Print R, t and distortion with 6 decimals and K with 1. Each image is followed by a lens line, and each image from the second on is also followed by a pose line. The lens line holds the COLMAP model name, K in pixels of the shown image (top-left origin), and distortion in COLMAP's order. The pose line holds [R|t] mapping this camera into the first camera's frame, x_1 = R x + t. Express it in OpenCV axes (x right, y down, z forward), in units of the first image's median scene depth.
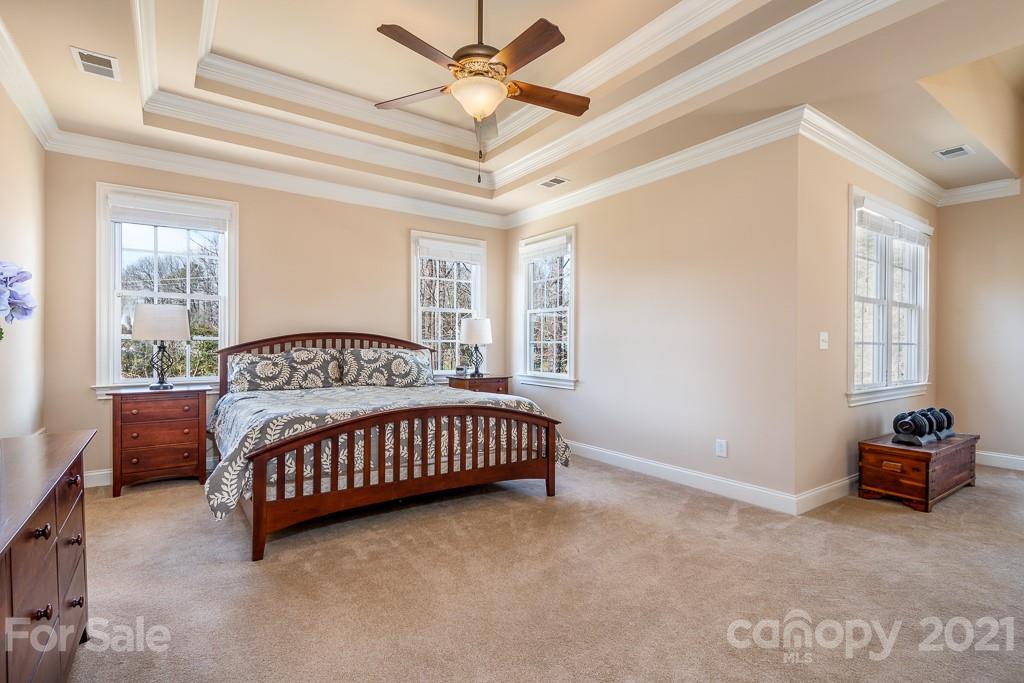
lens RADIAL K [[477.0, 0, 519.6], [0, 477.0, 340.6], [0, 0, 1]] dist [-0.002158, -0.002201]
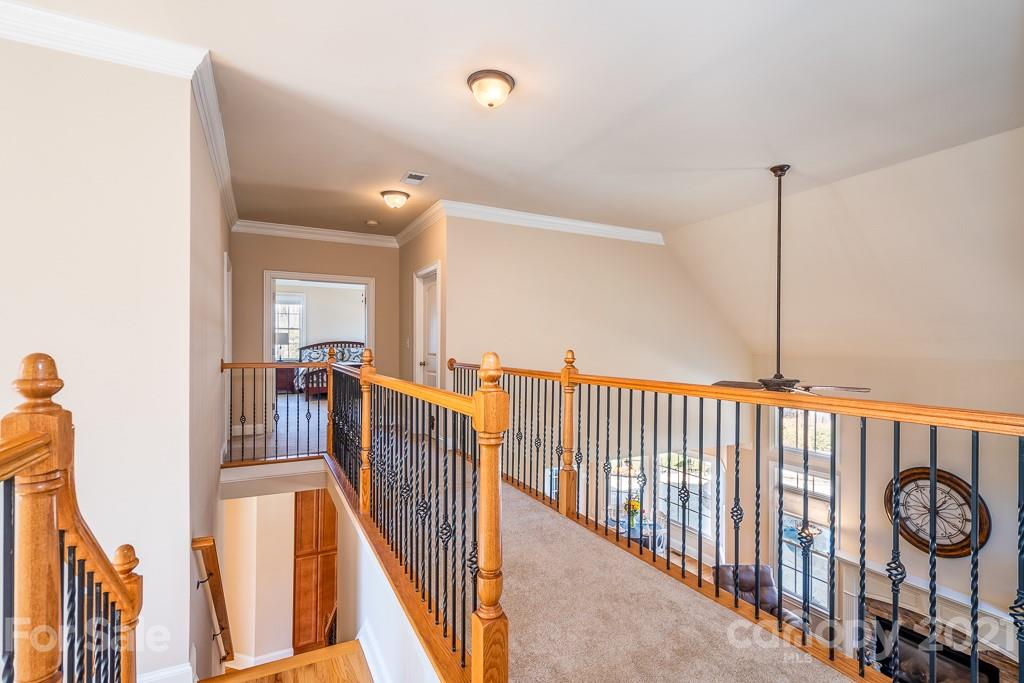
lens RADIAL K [[477.0, 0, 510.4], [0, 477.0, 344.6], [0, 0, 1]] dist [-0.002158, -0.002201]
pose [[0.987370, 0.000368, -0.158431, 0.920828], [-0.002467, 0.999912, -0.013057, 0.031760], [0.158412, 0.013283, 0.987284, -1.384280]]
